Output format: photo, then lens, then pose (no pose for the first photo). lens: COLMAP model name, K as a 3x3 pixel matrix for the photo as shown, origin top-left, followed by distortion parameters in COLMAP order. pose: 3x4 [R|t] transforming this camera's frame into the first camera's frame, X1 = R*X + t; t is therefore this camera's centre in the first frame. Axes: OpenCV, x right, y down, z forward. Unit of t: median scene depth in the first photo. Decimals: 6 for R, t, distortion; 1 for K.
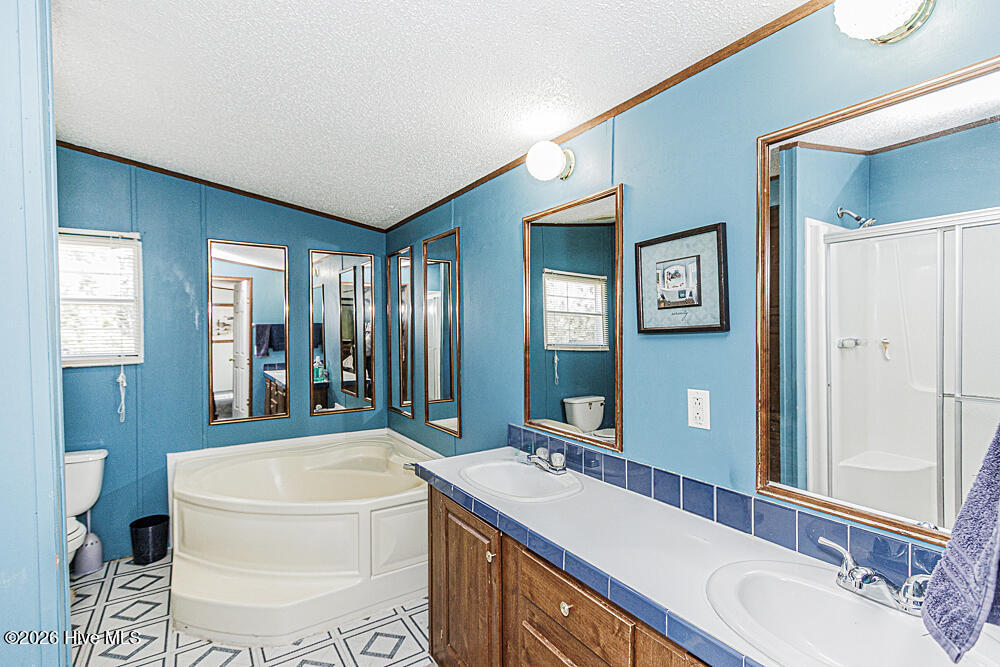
lens RADIAL K [[465.6, 0, 489.3], [0, 465.6, 334.9], [0, 0, 1]] dist [-0.000080, -0.000374]
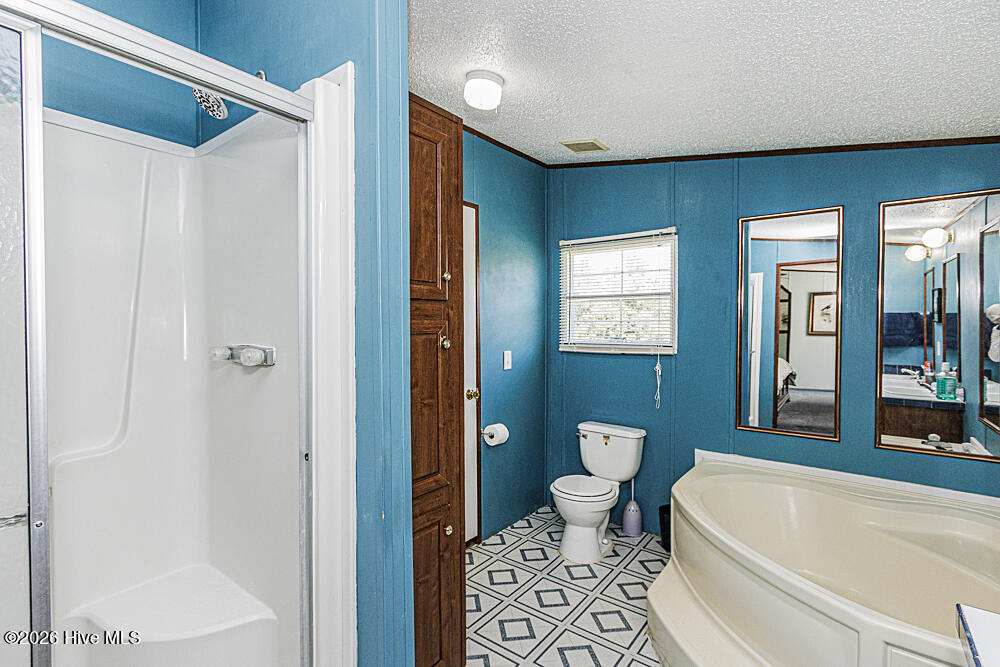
lens RADIAL K [[465.6, 0, 489.3], [0, 465.6, 334.9], [0, 0, 1]] dist [-0.000080, -0.000374]
pose [[0.325665, 0.025050, -0.945153, 0.084926], [-0.011394, 0.999680, 0.022569, -0.000207], [0.945417, 0.003419, 0.325846, 0.283016]]
